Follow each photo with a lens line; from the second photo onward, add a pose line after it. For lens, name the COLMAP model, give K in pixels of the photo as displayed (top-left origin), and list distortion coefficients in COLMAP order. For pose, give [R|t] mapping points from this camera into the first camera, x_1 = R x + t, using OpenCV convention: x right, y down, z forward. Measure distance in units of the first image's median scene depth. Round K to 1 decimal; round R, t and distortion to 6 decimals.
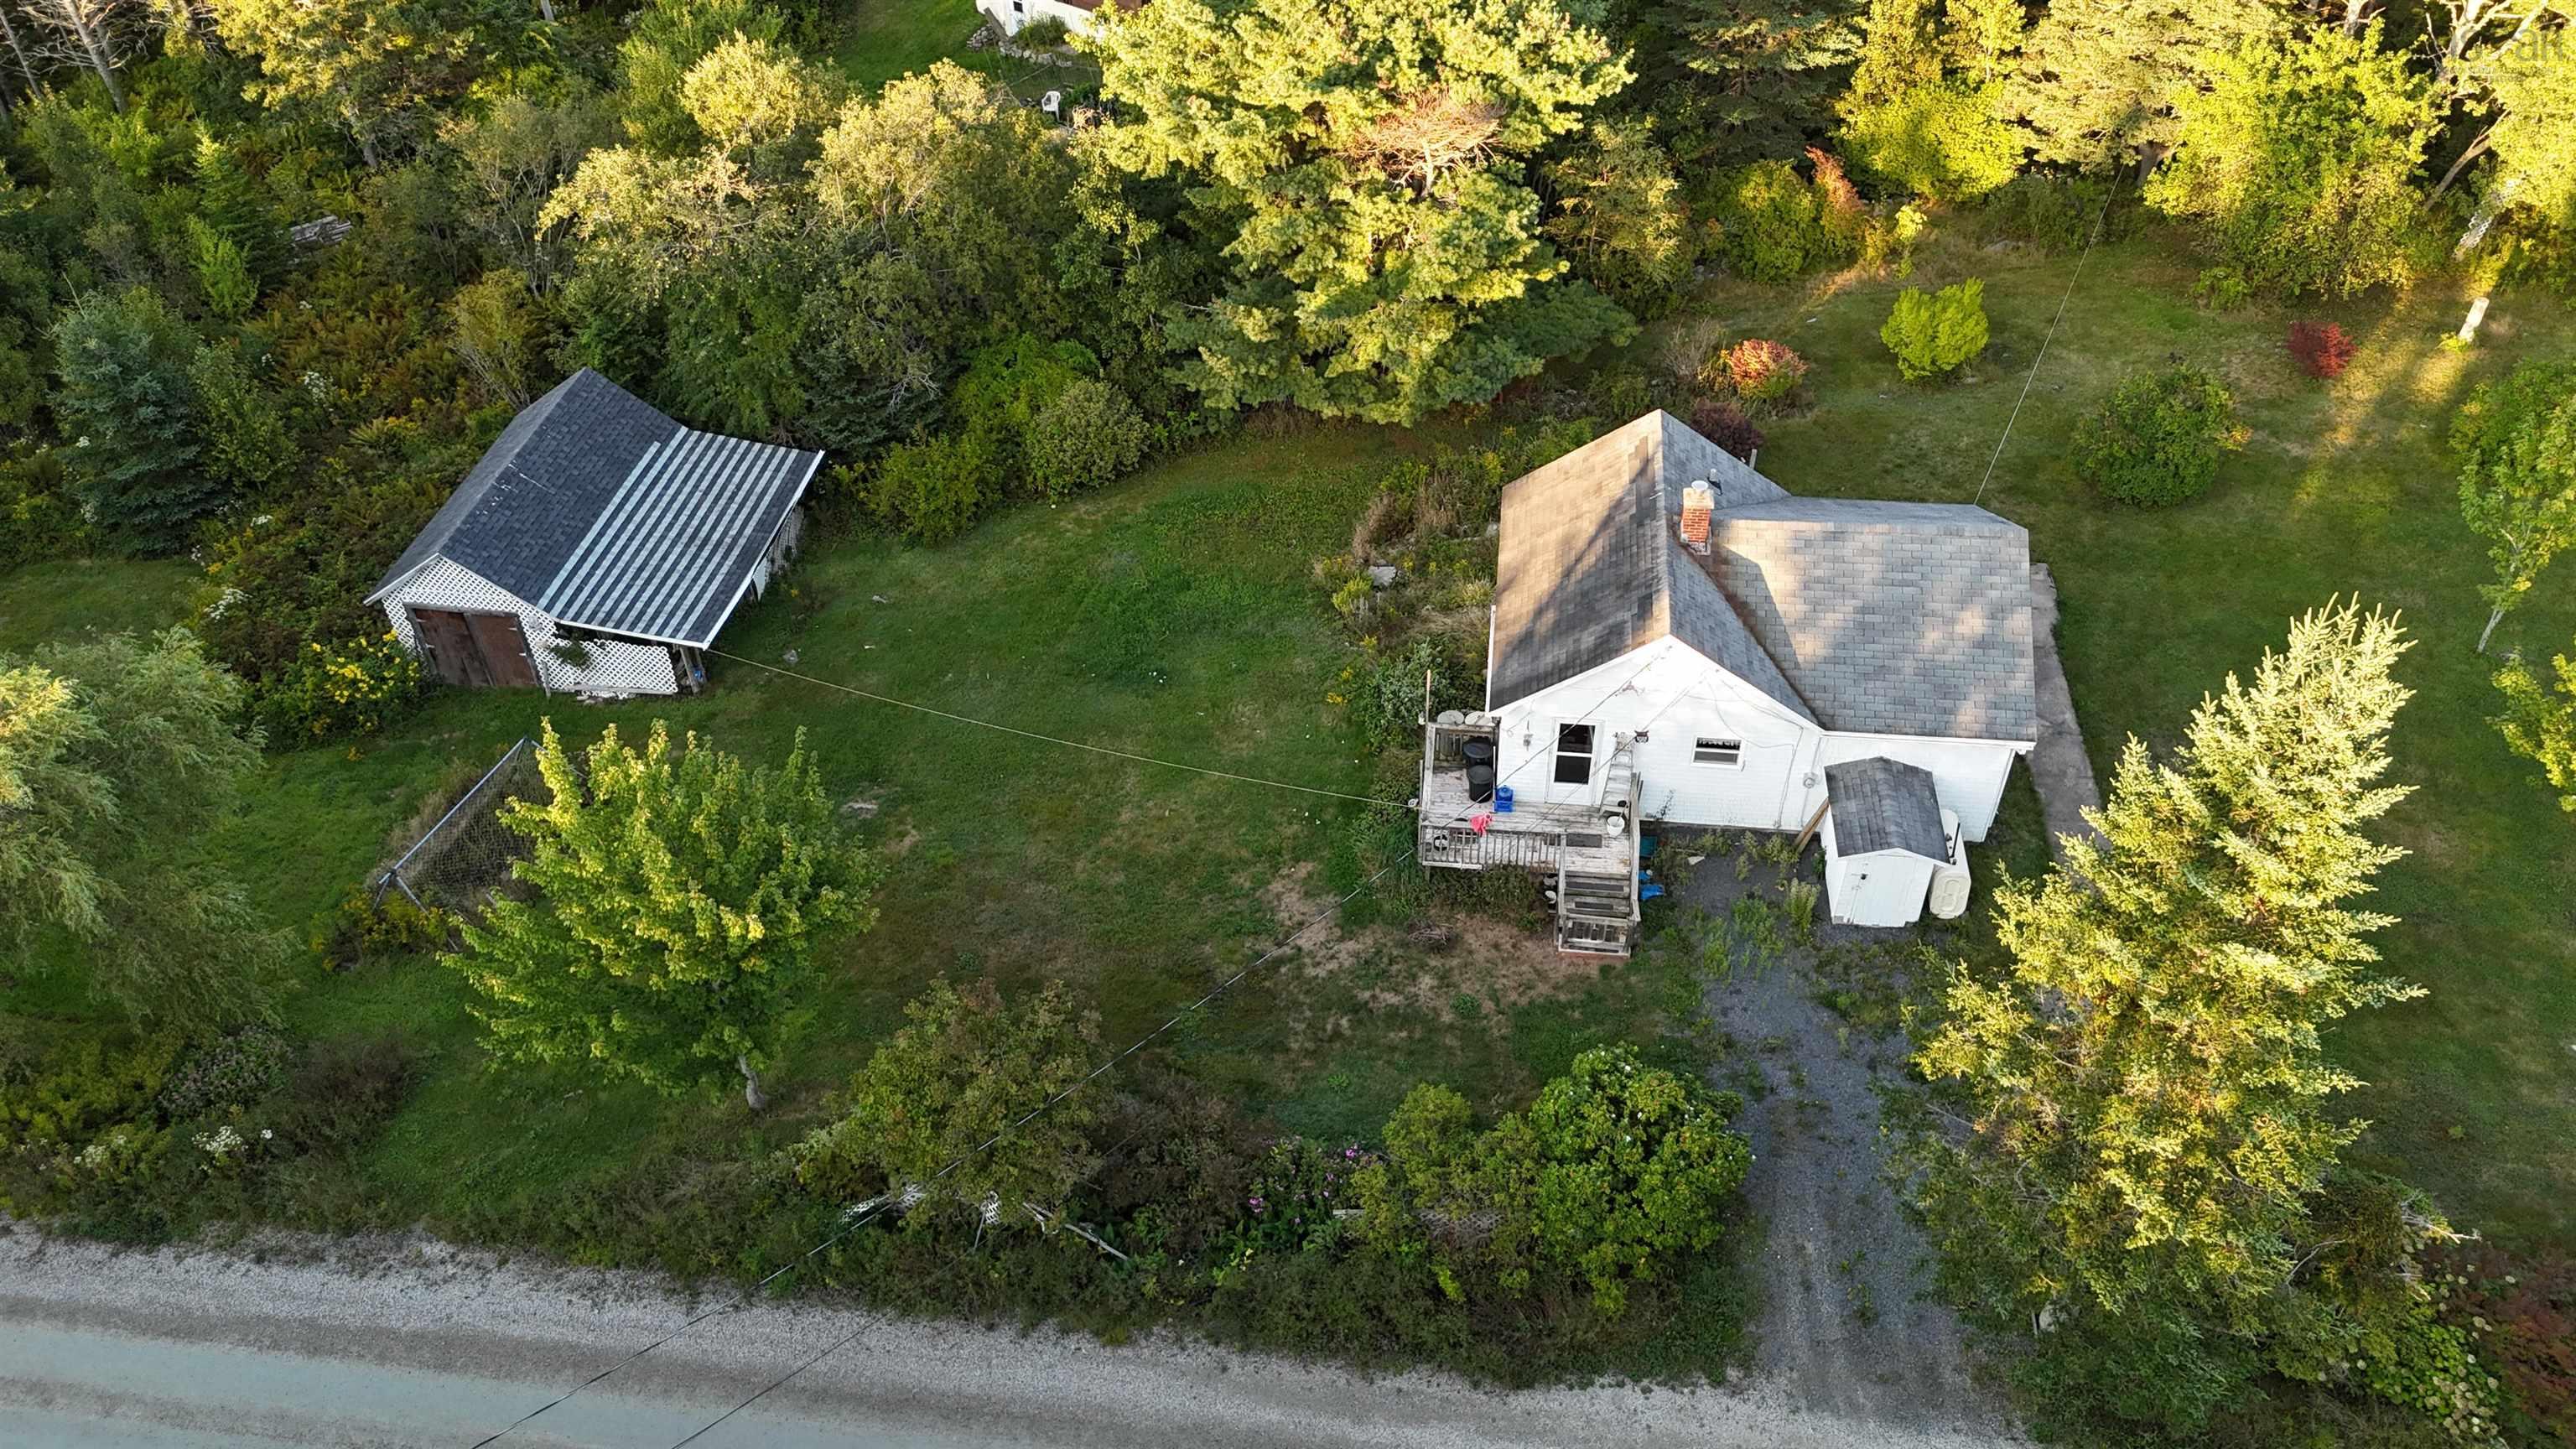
lens RADIAL K [[1879.2, 0, 1289.1], [0, 1879.2, 723.5], [0, 0, 1]] dist [0.086191, -0.085431]
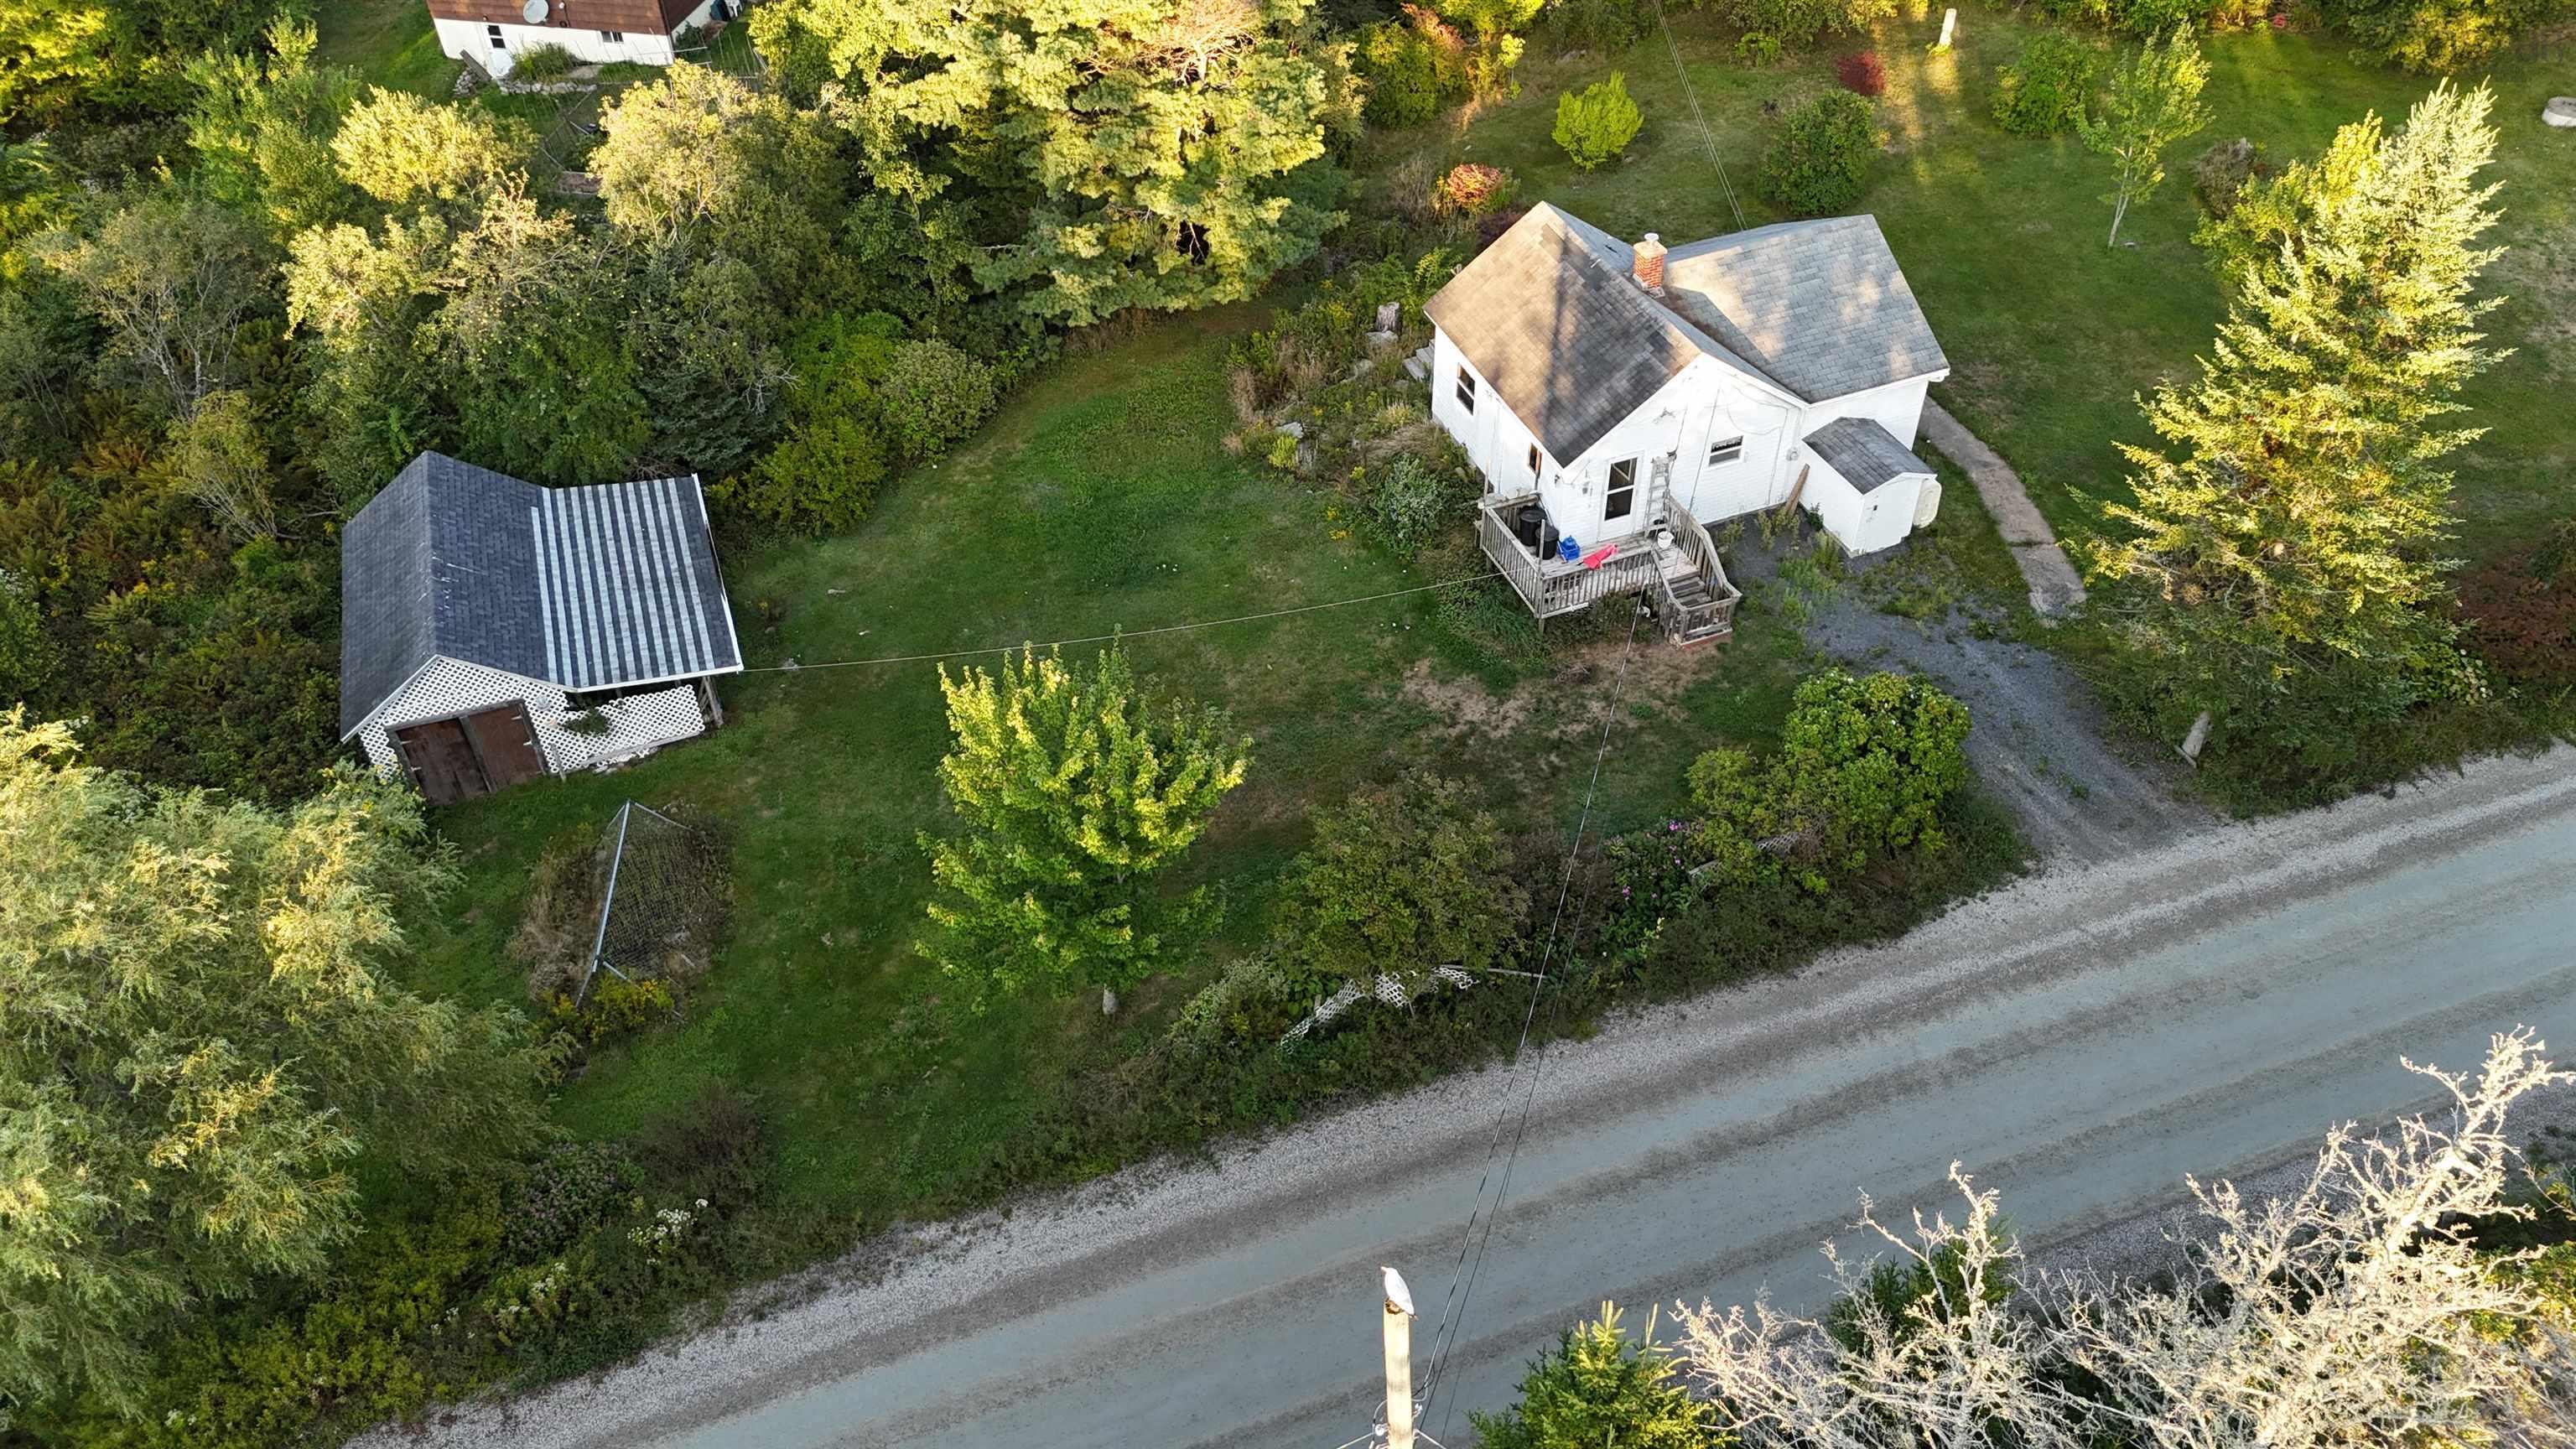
lens RADIAL K [[1879.2, 0, 1289.1], [0, 1879.2, 723.5], [0, 0, 1]] dist [0.086191, -0.085431]
pose [[0.883018, -0.314311, 0.348549, -0.399508], [0.314007, 0.947586, 0.058995, 0.017016], [-0.348823, 0.057353, 0.935432, -0.006413]]
